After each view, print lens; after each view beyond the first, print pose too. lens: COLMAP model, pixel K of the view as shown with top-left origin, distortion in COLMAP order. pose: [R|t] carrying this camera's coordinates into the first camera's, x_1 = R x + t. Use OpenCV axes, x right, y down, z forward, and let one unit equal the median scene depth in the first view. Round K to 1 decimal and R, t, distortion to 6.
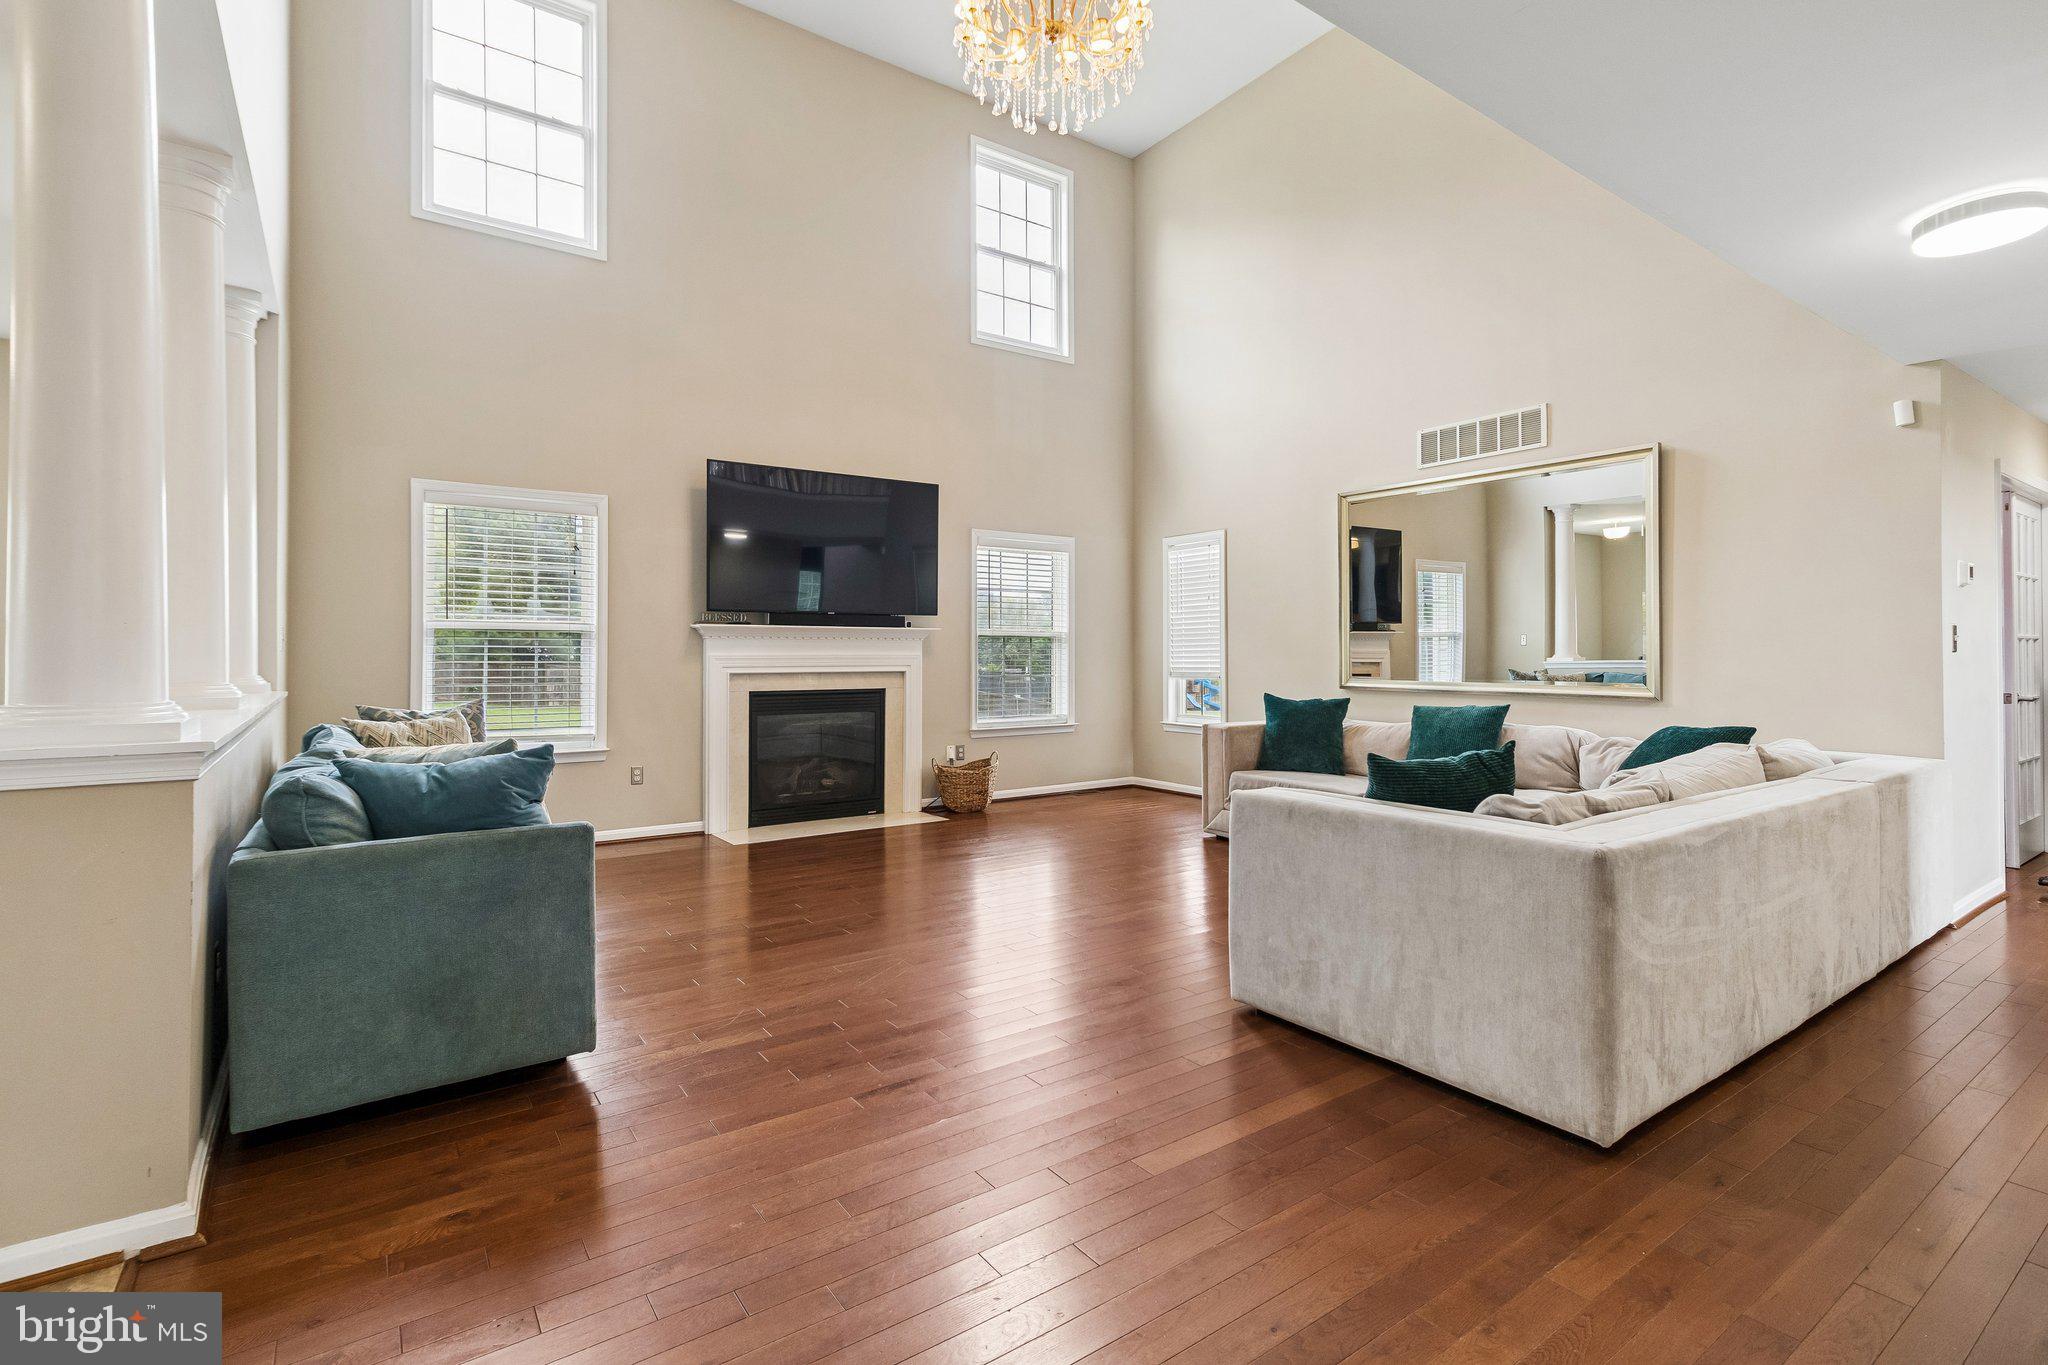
lens RADIAL K [[941.4, 0, 1034.0], [0, 941.4, 638.0], [0, 0, 1]] dist [0.004587, 0.000550]
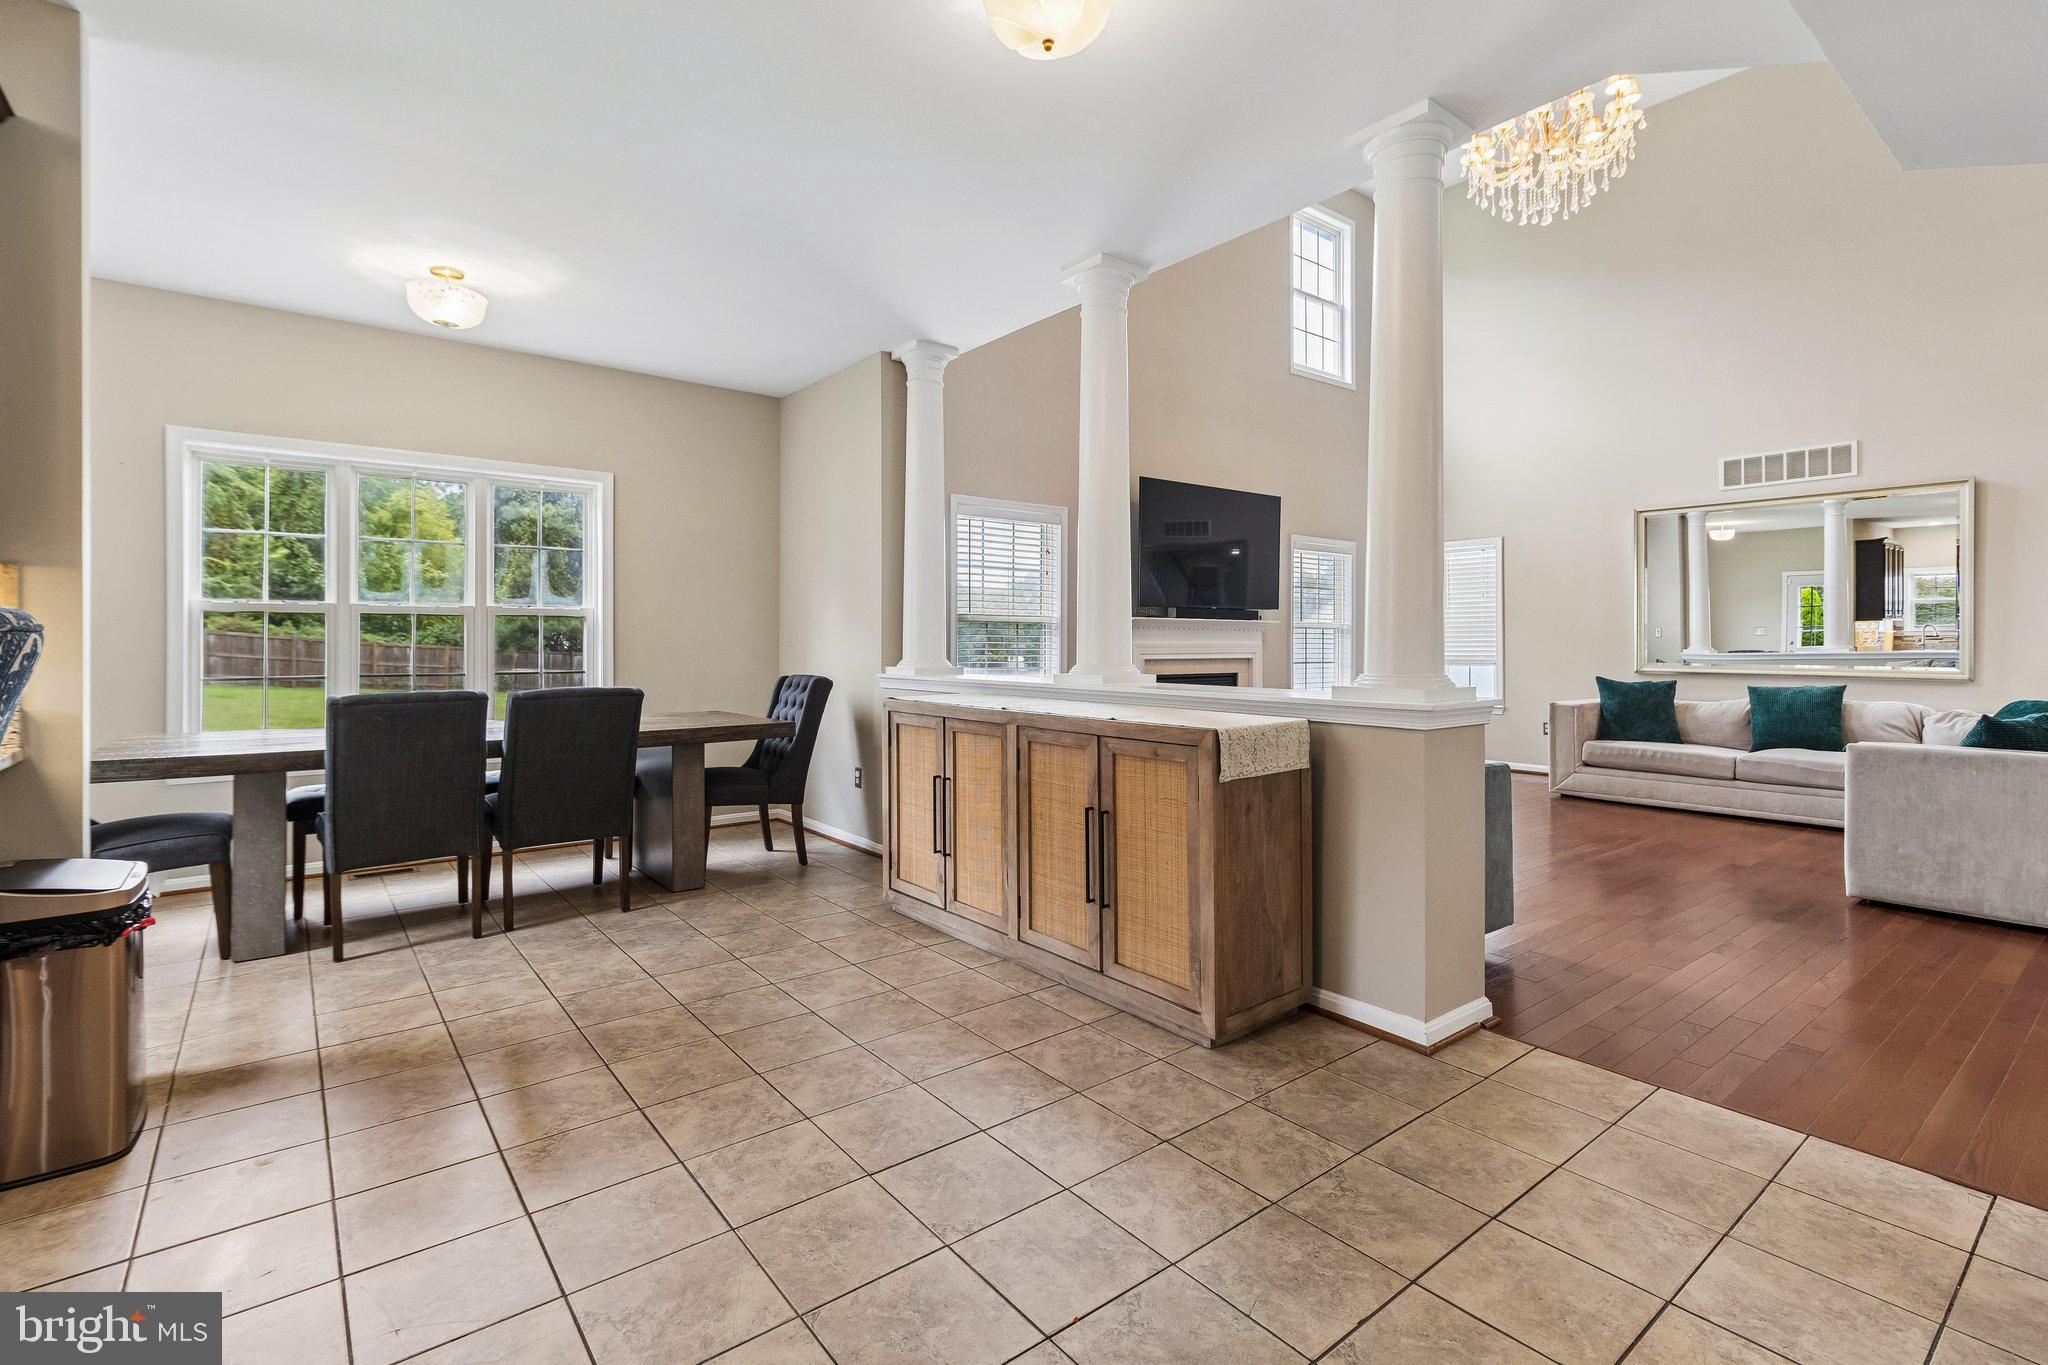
lens RADIAL K [[938.7, 0, 1010.6], [0, 938.7, 632.0], [0, 0, 1]] dist [0.002014, 0.000265]
pose [[0.999337, 0.001967, 0.036364, -0.554906], [-0.002254, 0.999967, 0.007842, -0.005800], [-0.036347, -0.007918, 0.999308, -0.171279]]
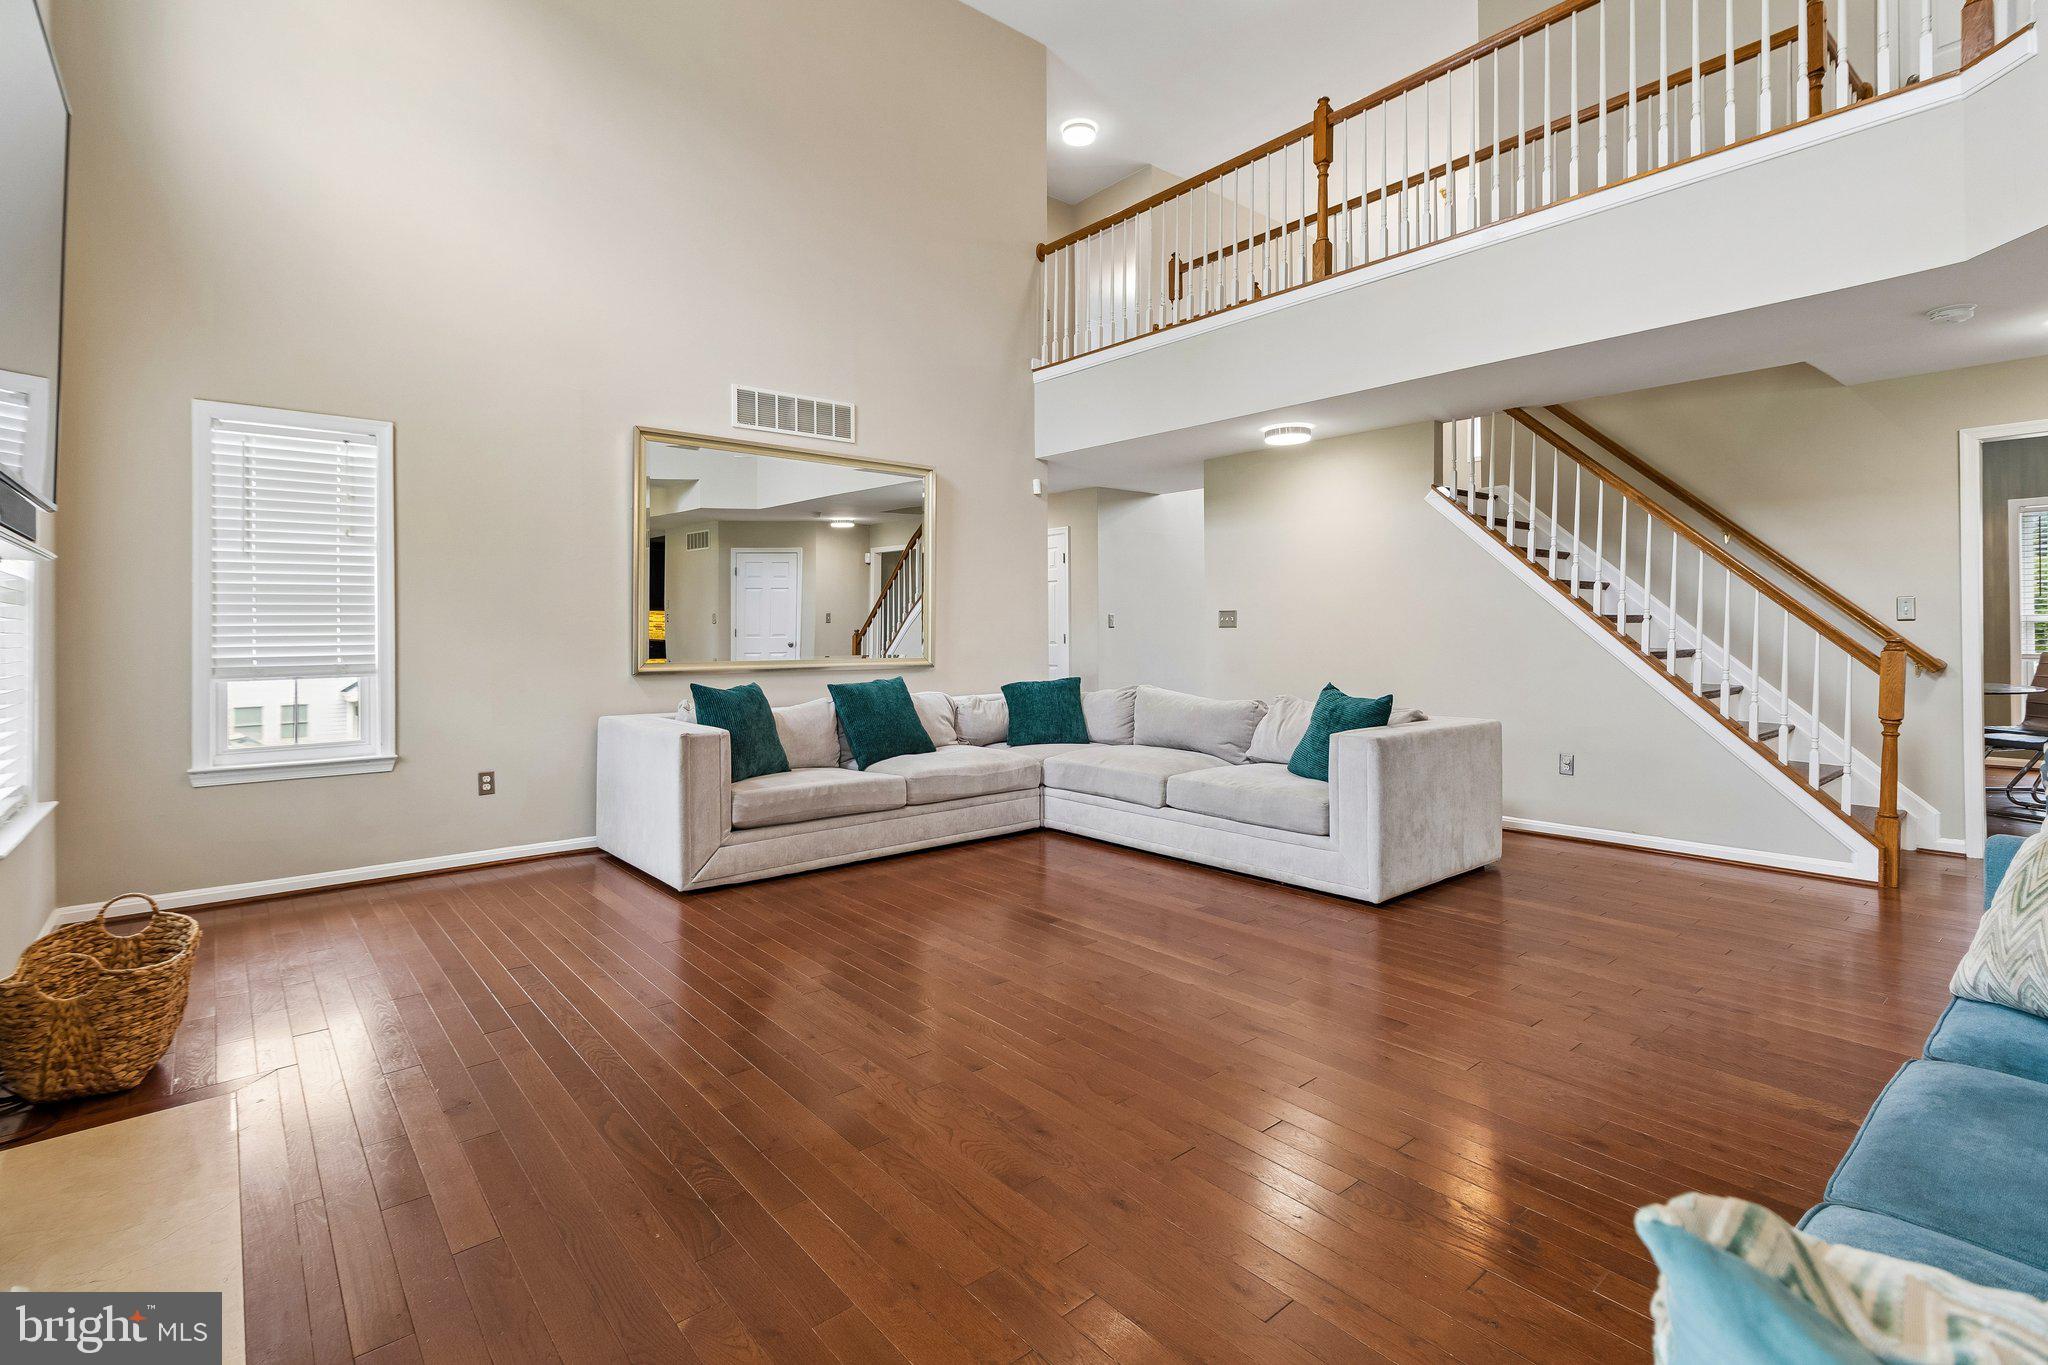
lens RADIAL K [[953.7, 0, 1082.7], [0, 953.7, 628.0], [0, 0, 1]] dist [0.000900, 0.000044]
pose [[-0.114107, 0.002827, 0.993464, -0.549241], [-0.011530, 0.999925, -0.004170, 0.013617], [-0.993402, -0.011930, -0.114065, 0.790569]]
